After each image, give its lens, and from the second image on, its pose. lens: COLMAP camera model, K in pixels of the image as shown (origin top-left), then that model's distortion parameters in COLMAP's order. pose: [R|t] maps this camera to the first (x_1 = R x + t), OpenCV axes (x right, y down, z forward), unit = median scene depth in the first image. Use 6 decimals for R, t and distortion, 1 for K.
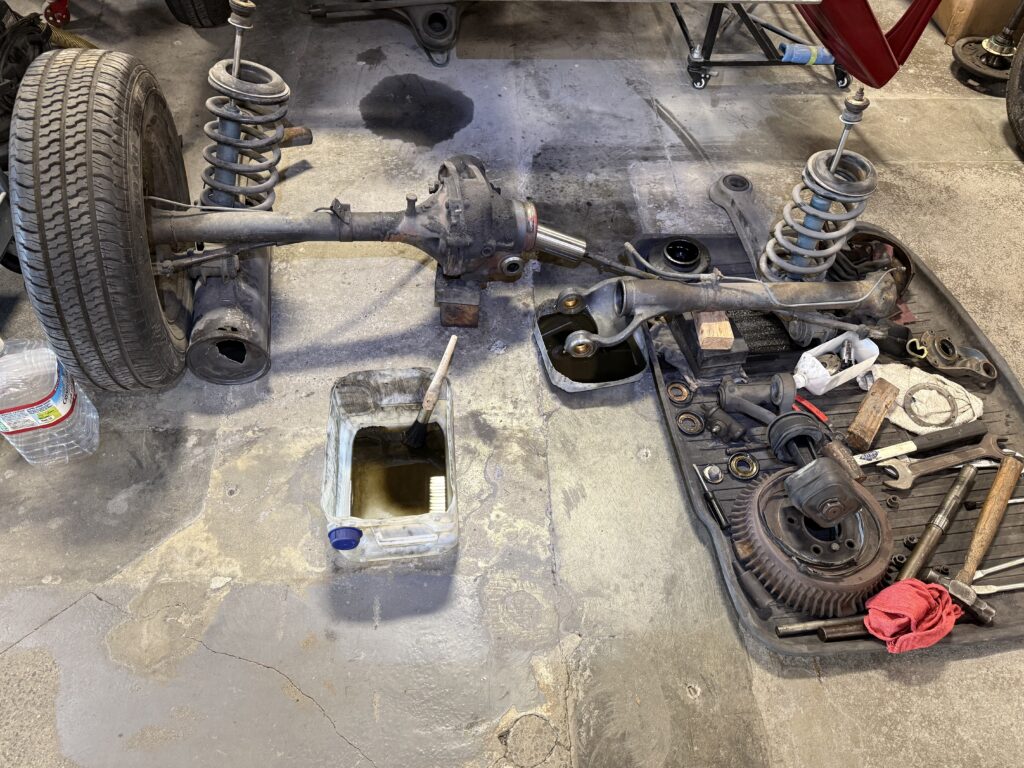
lens RADIAL K [[711.3, 0, 512.0], [0, 711.3, 384.0], [0, 0, 1]] dist [-0.002656, -0.002614]
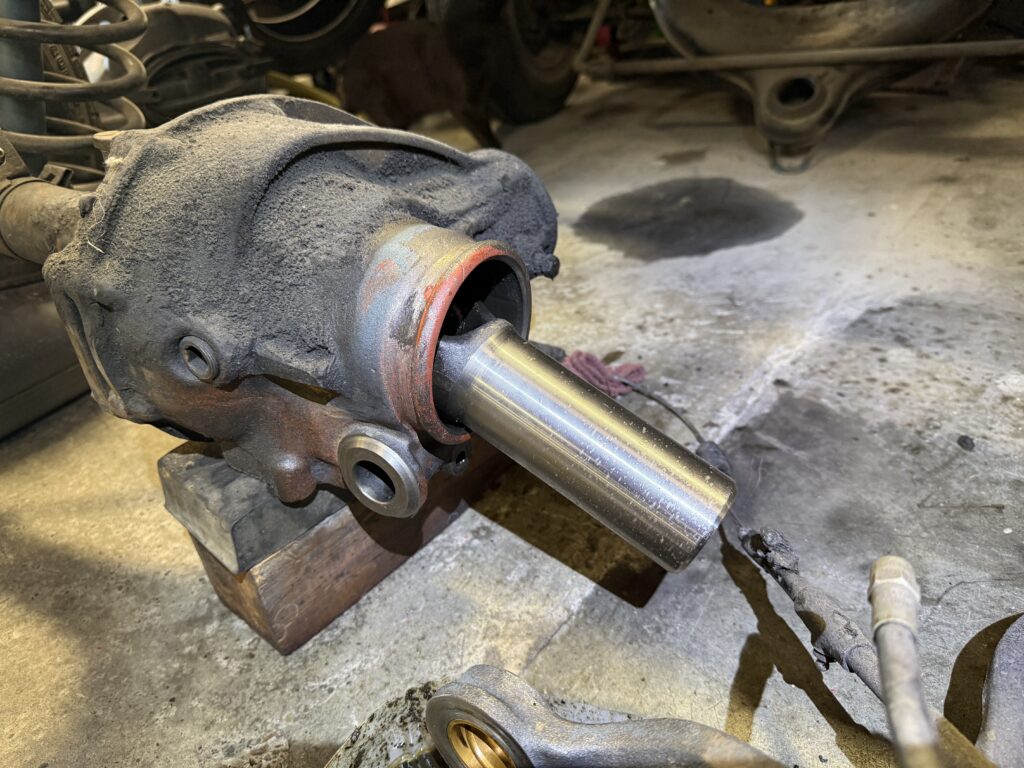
lens RADIAL K [[711.3, 0, 512.0], [0, 711.3, 384.0], [0, 0, 1]] dist [-0.002656, -0.002614]
pose [[0.730242, 0.213411, -0.649001, 0.150525], [-0.432040, 0.880141, -0.196706, -0.131012], [0.529233, 0.424037, 0.734918, 0.655864]]
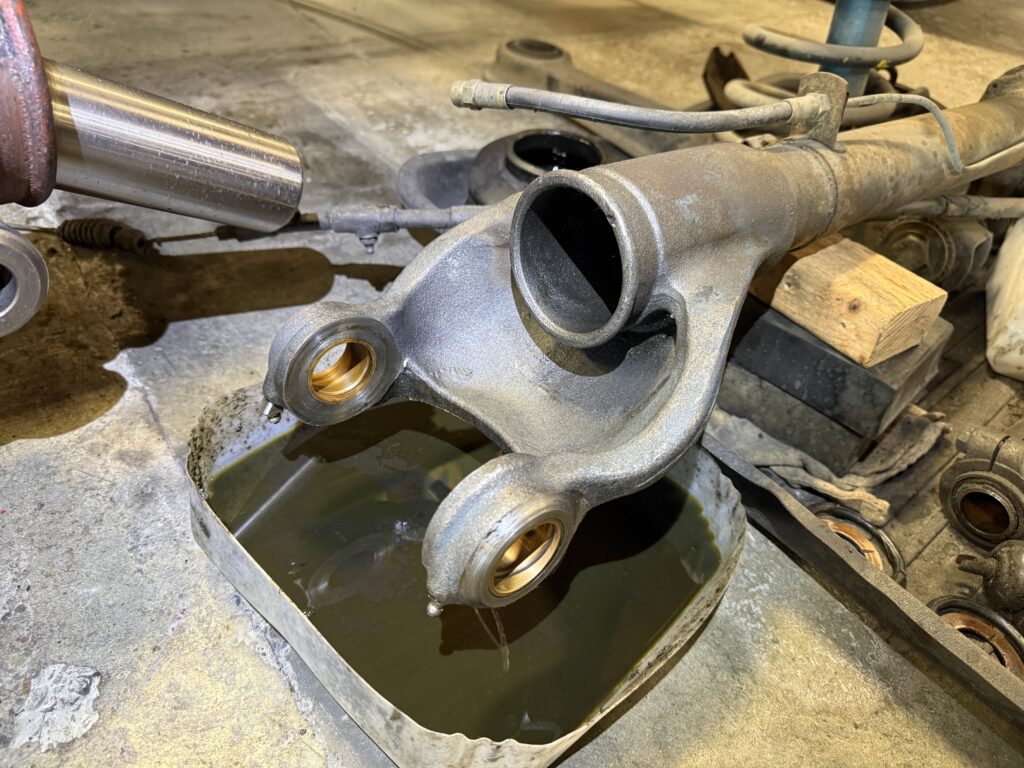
lens RADIAL K [[711.3, 0, 512.0], [0, 711.3, 384.0], [0, 0, 1]] dist [-0.002656, -0.002614]
pose [[0.827028, -0.314692, 0.465825, 0.018708], [0.377851, 0.924716, -0.046140, -0.062070], [-0.416236, 0.214171, 0.883673, 0.612570]]
